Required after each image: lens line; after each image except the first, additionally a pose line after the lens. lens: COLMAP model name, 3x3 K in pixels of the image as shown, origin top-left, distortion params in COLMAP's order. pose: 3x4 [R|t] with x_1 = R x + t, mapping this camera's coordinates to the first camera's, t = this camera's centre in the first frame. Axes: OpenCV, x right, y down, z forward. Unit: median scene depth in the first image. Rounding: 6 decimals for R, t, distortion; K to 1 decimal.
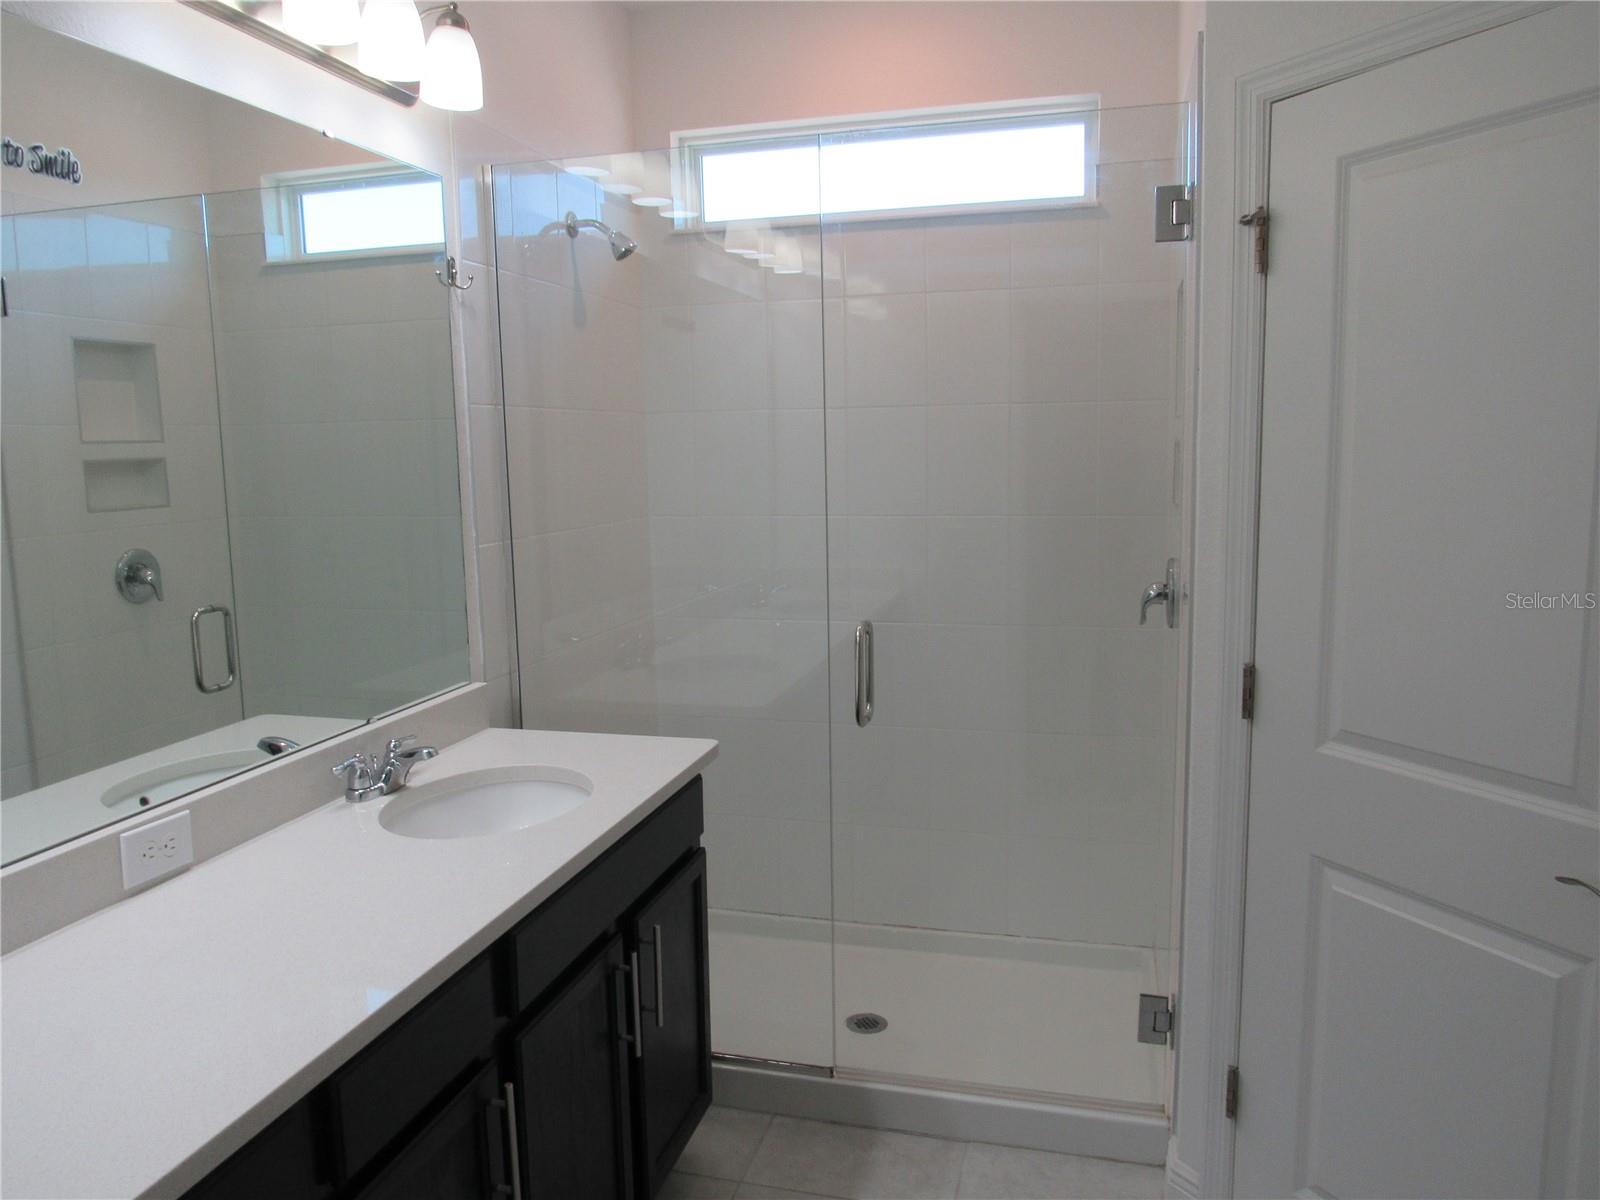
lens RADIAL K [[1140.0, 0, 799.0], [0, 1140.0, 598.1], [0, 0, 1]] dist [-0.030343, 0.009526]
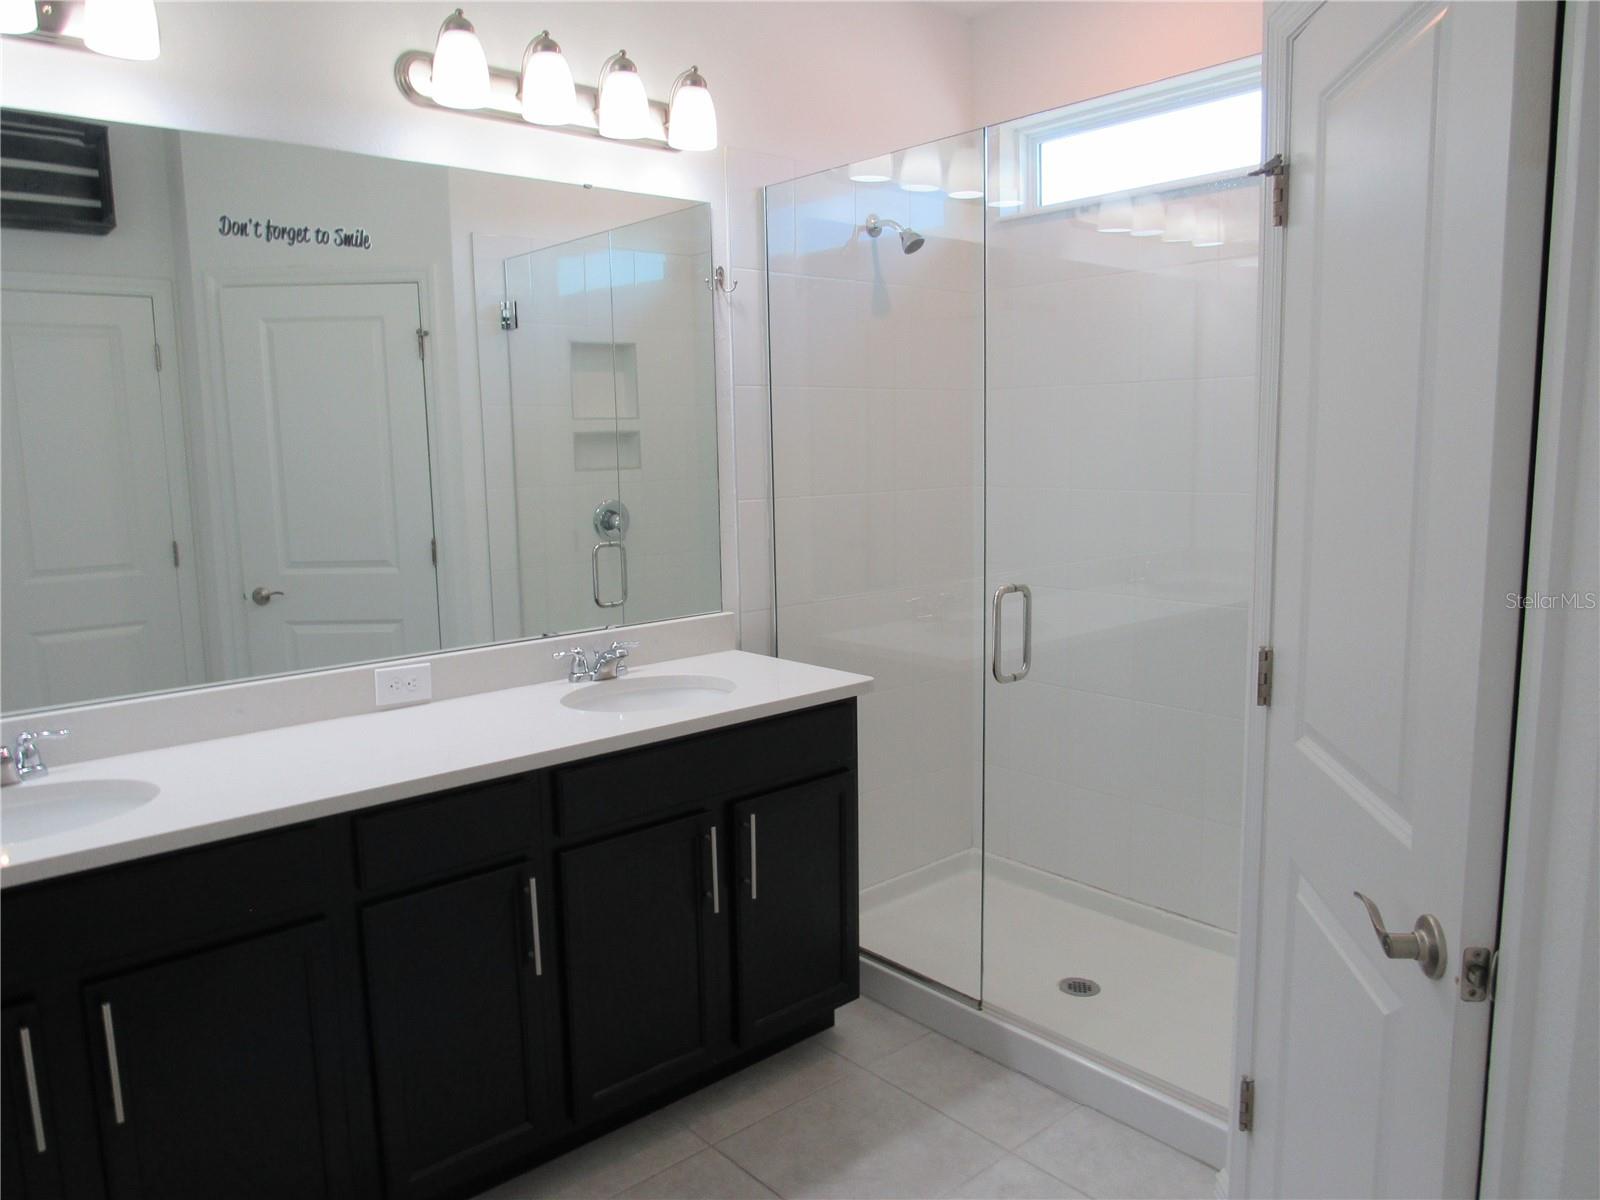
lens RADIAL K [[1140.0, 0, 798.0], [0, 1140.0, 596.5], [0, 0, 1]] dist [-0.030343, 0.009526]
pose [[0.836102, 0.079268, -0.542817, 0.426632], [-0.071425, 0.996812, 0.035549, 0.007849], [0.543905, 0.009049, 0.839098, 0.005516]]
